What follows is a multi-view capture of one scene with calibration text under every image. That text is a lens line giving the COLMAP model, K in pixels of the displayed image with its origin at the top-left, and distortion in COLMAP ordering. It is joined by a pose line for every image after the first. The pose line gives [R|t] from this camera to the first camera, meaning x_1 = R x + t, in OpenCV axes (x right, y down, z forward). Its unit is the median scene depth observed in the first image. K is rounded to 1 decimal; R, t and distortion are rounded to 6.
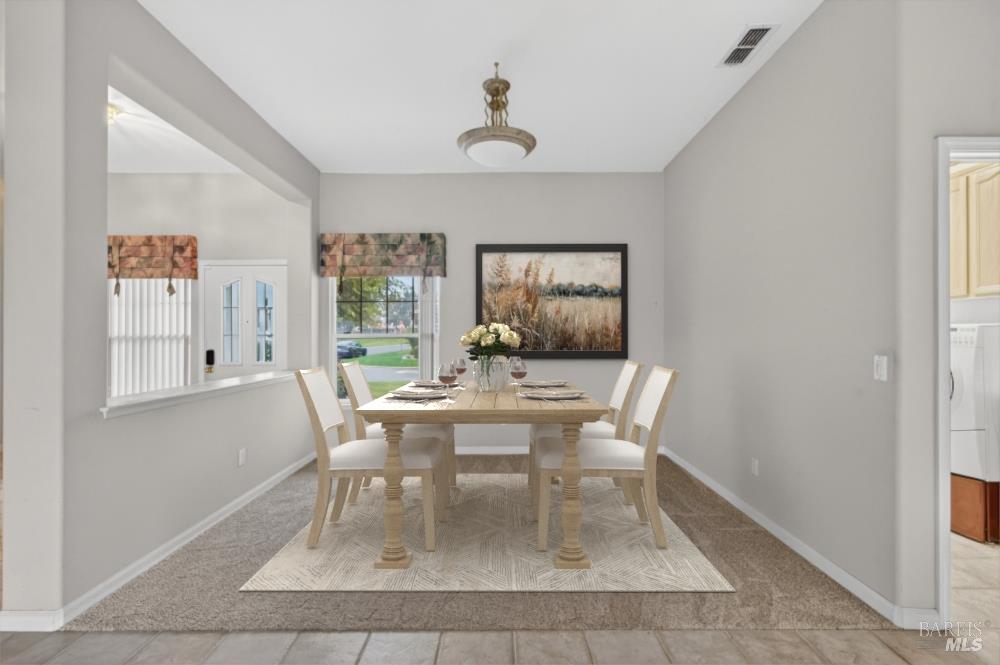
lens RADIAL K [[446.7, 0, 495.6], [0, 446.7, 333.6], [0, 0, 1]] dist [0.000507, -0.000600]
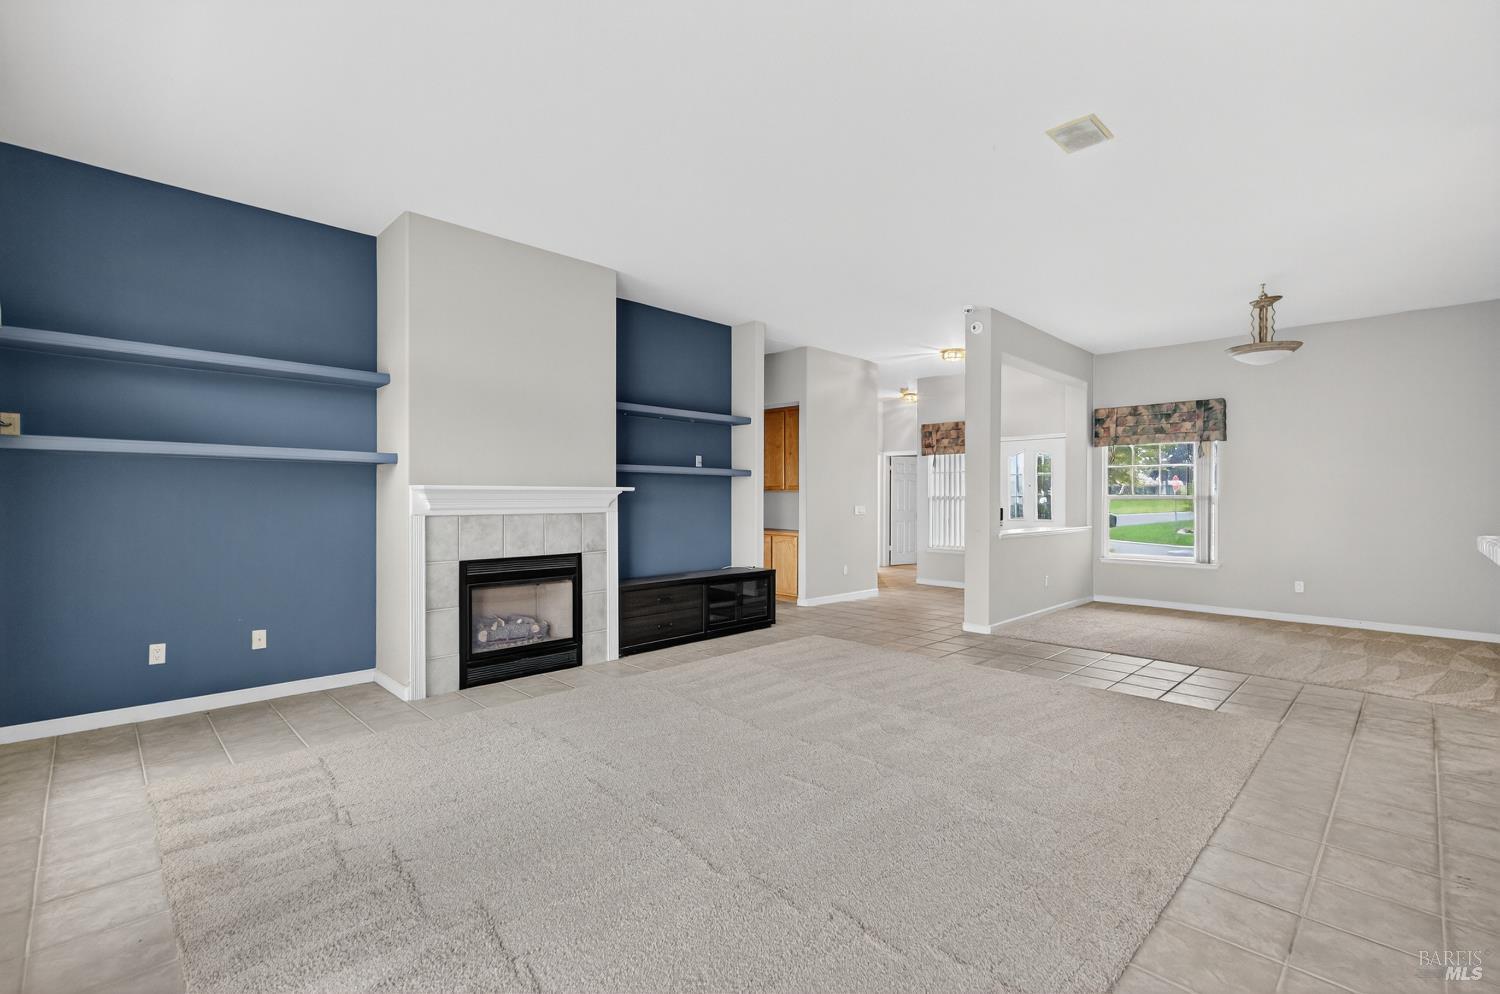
lens RADIAL K [[670.0, 0, 743.4], [0, 670.0, 499.2], [0, 0, 1]] dist [0.000507, -0.000600]
pose [[0.710315, 0.007156, -0.703847, 0.187323], [-0.000231, 0.999951, 0.009934, -0.007252], [0.703884, -0.006893, 0.710282, -0.882737]]
